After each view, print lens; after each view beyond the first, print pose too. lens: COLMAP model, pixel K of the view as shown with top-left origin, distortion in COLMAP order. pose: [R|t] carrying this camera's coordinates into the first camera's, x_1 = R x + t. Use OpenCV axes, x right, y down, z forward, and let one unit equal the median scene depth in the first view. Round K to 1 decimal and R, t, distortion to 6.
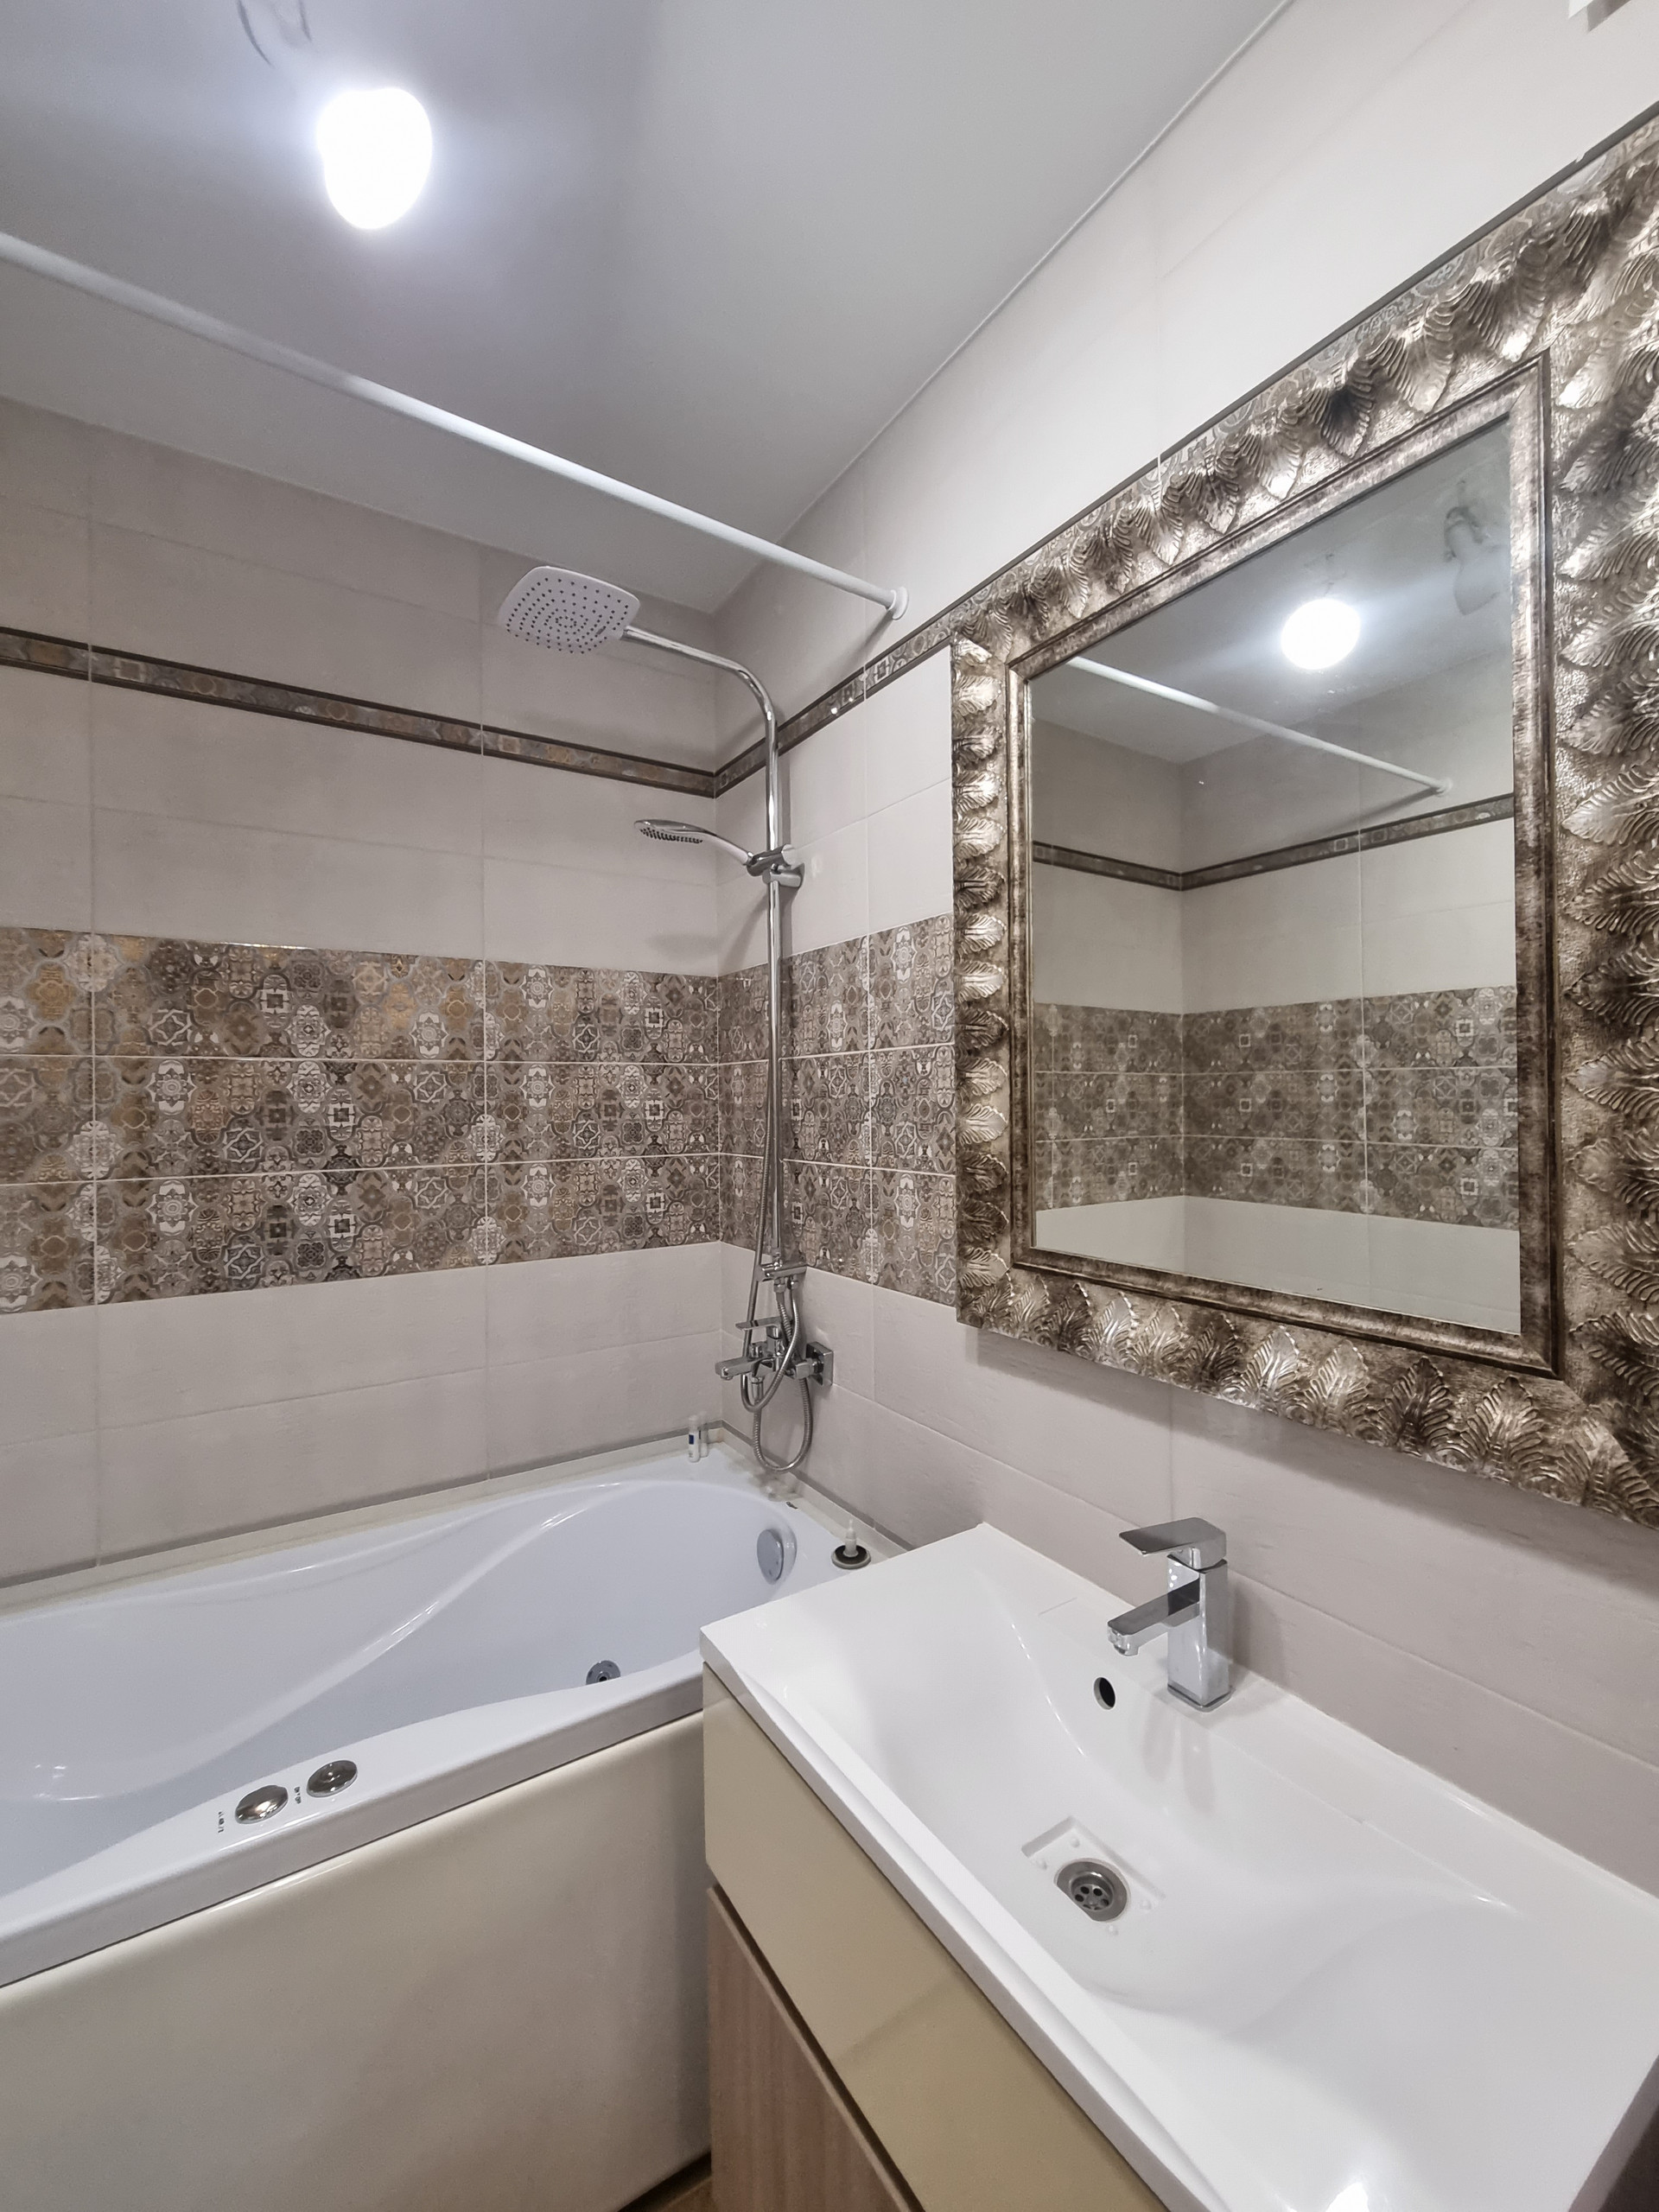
lens RADIAL K [[907.8, 0, 835.6], [0, 907.8, 1097.3], [0, 0, 1]] dist [0.002750, -0.004013]
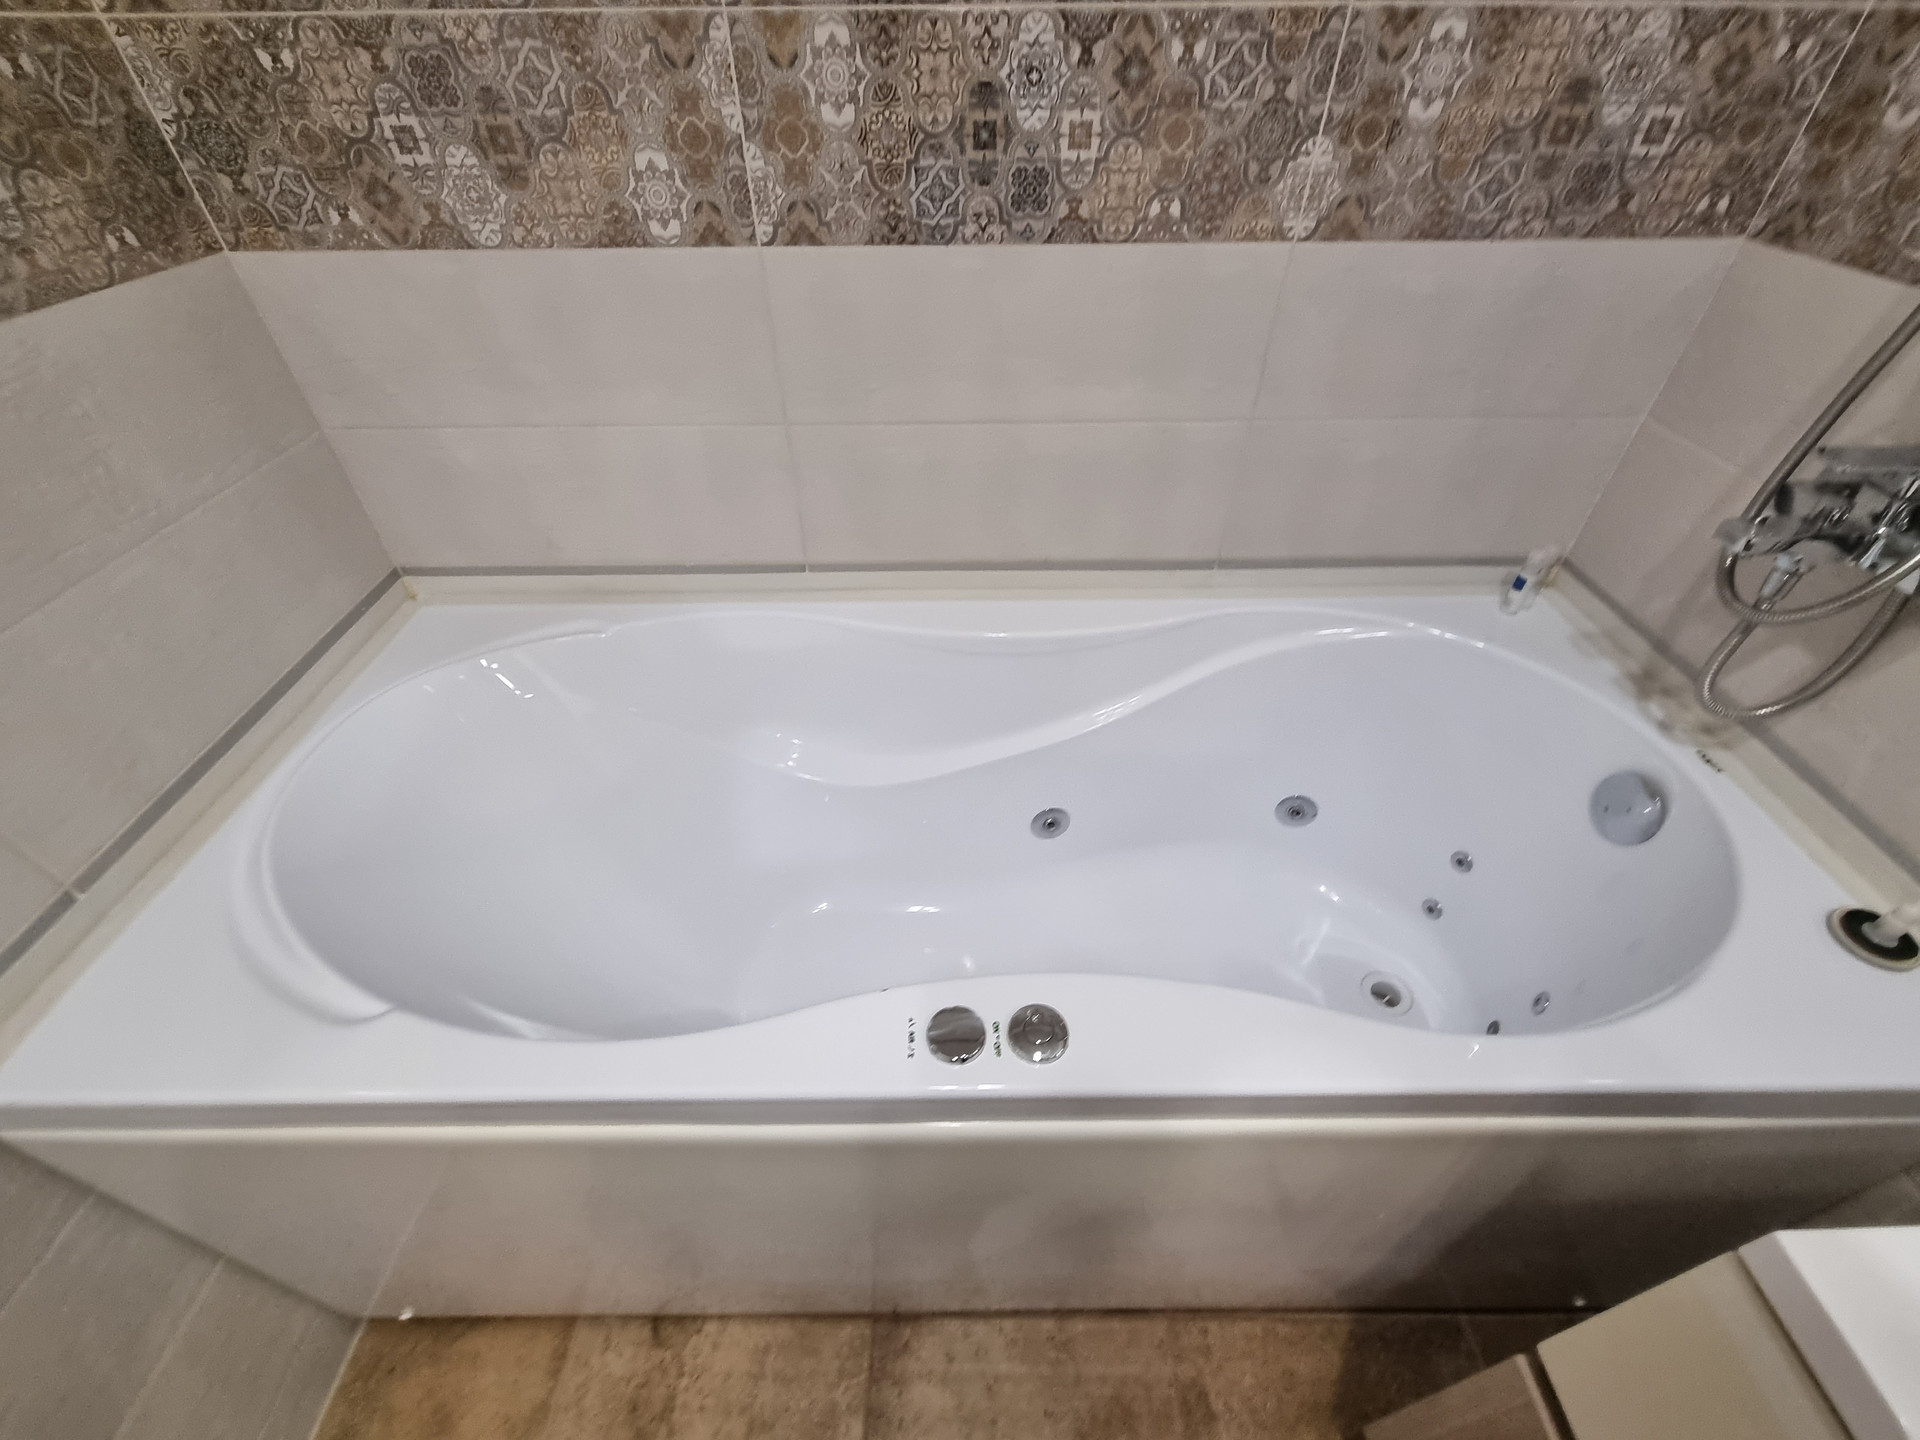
lens RADIAL K [[786.2, 0, 957.5], [0, 786.2, 710.8], [0, 0, 1]] dist [0.003105, -0.003208]
pose [[0.841886, 0.357307, -0.404425, -0.291205], [0.000620, 0.748772, 0.662828, 0.088478], [0.539655, -0.558276, 0.630159, 0.464139]]
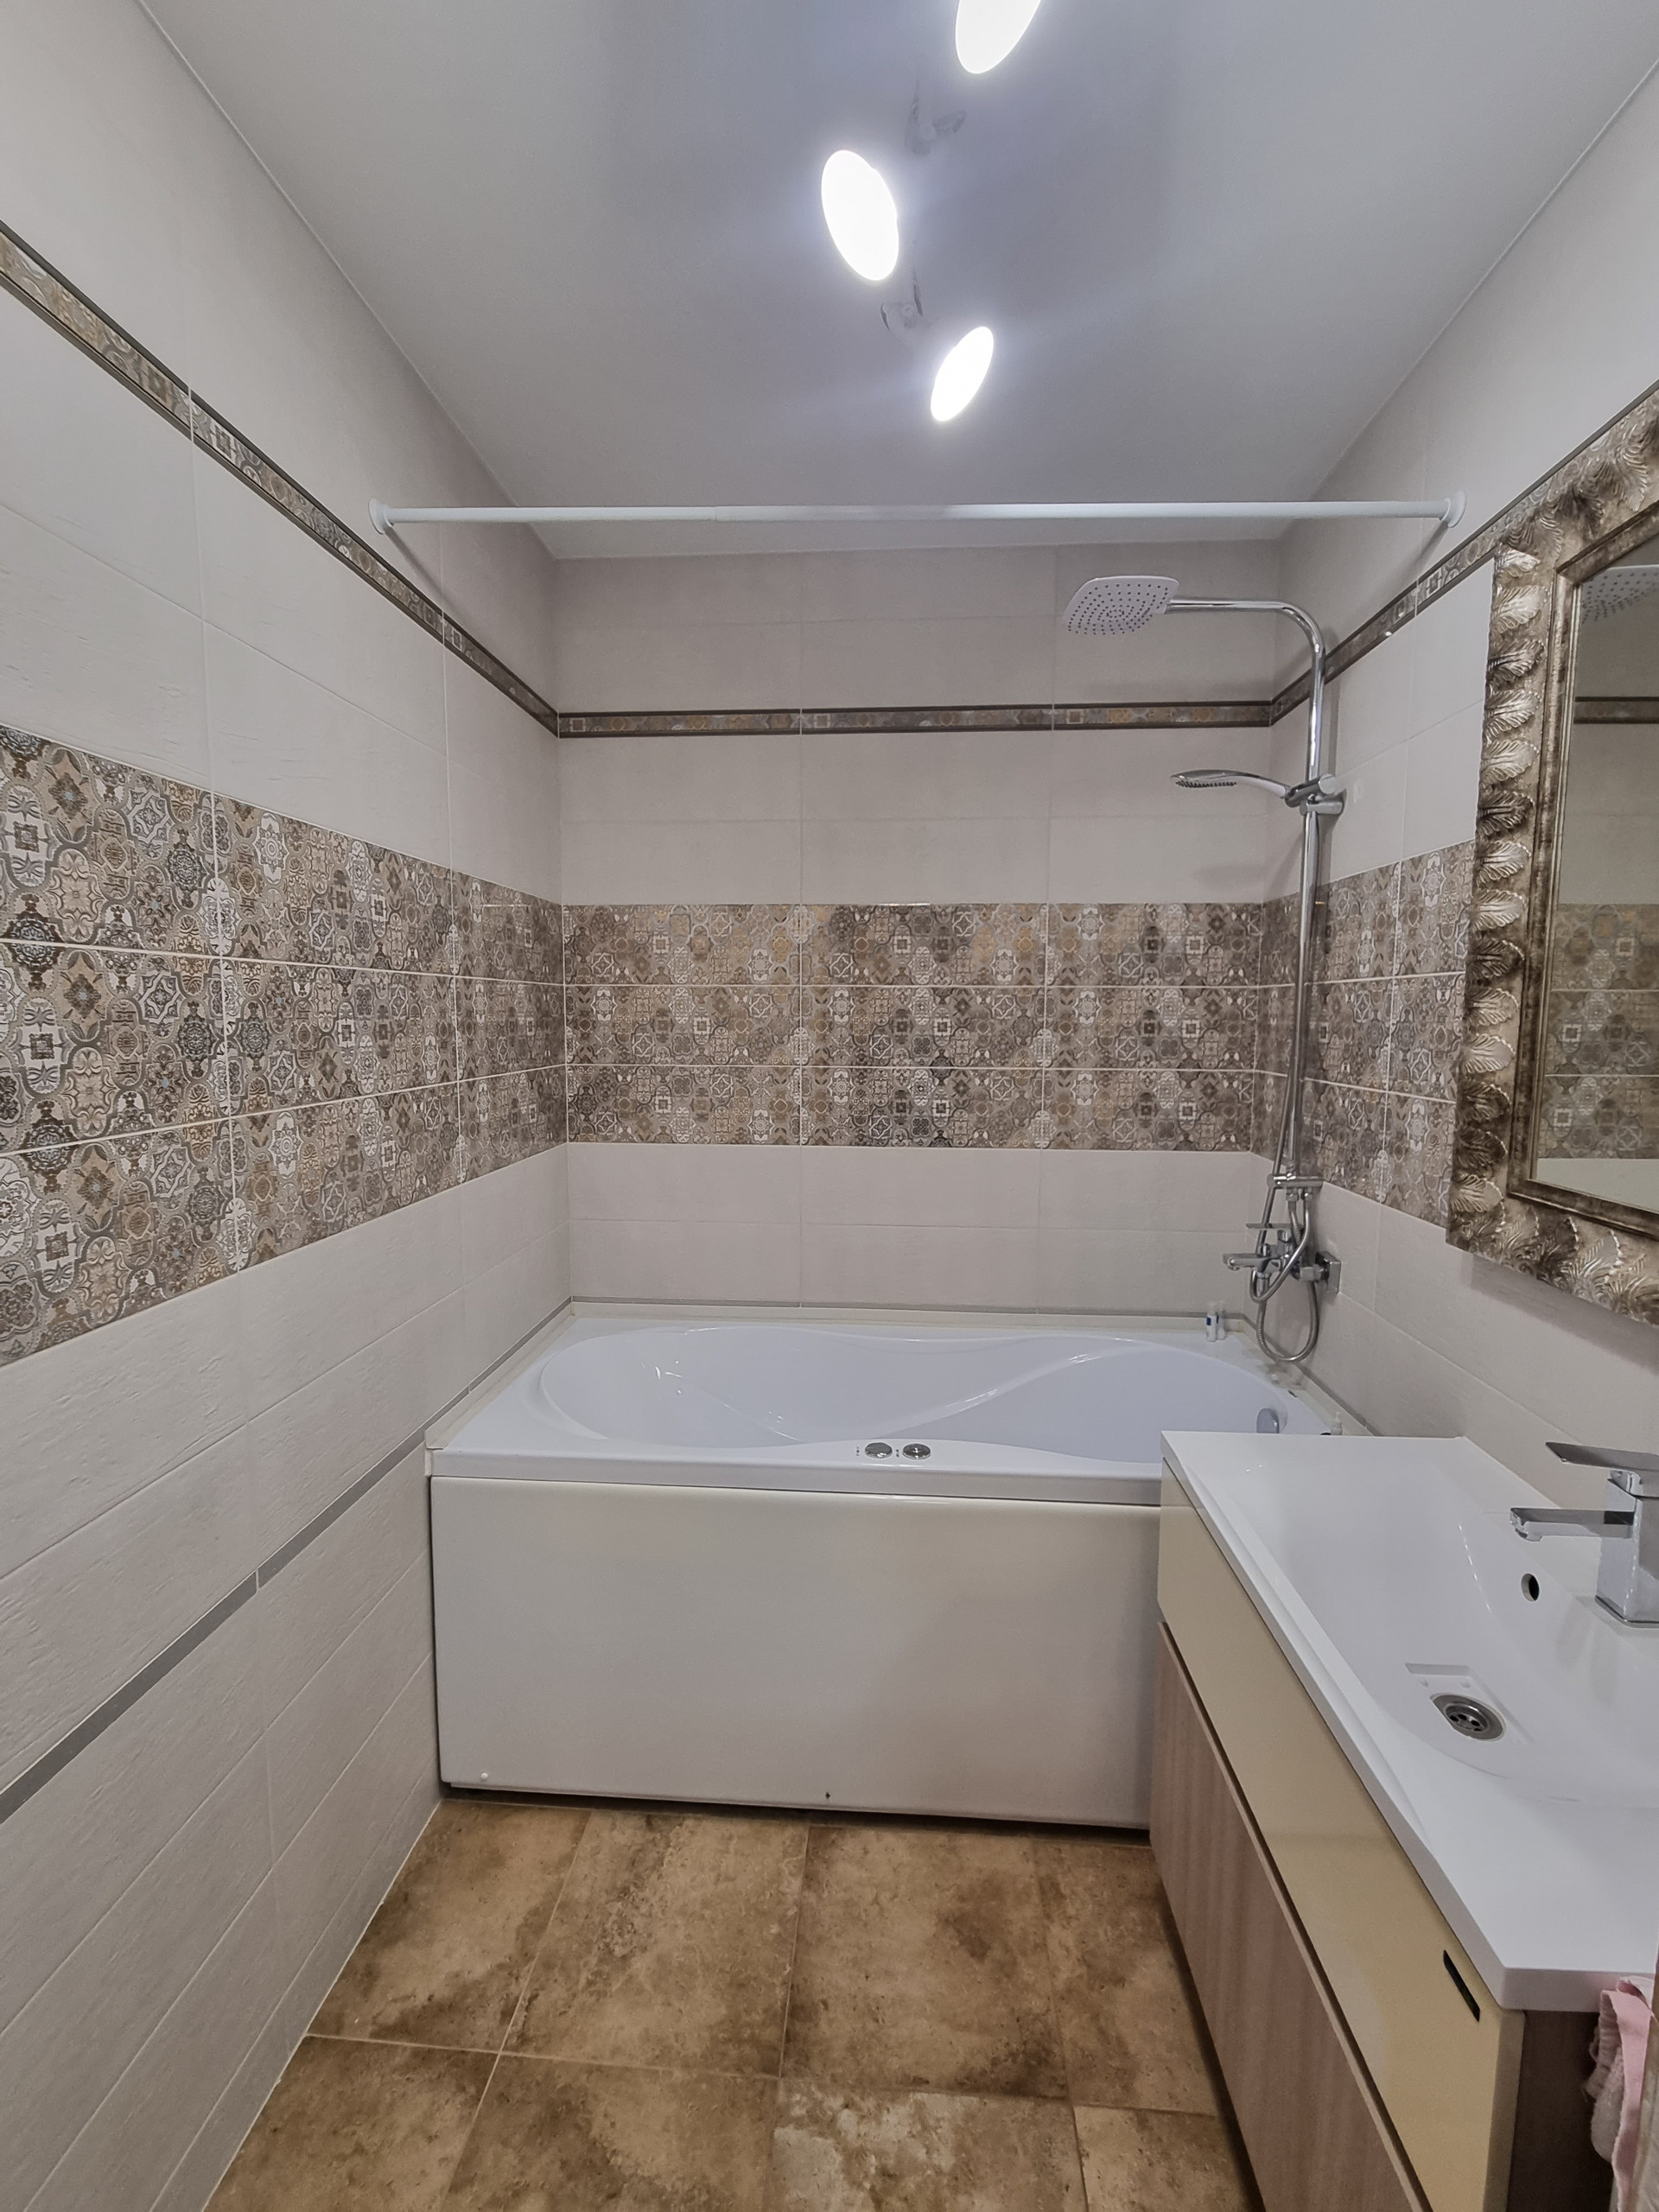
lens RADIAL K [[907.8, 0, 835.6], [0, 907.8, 1097.3], [0, 0, 1]] dist [0.002750, -0.004013]
pose [[0.800709, 0.070587, -0.594880, 0.149306], [-0.011146, 0.994617, 0.103016, -0.014943], [0.598949, -0.075856, 0.797186, -0.193825]]
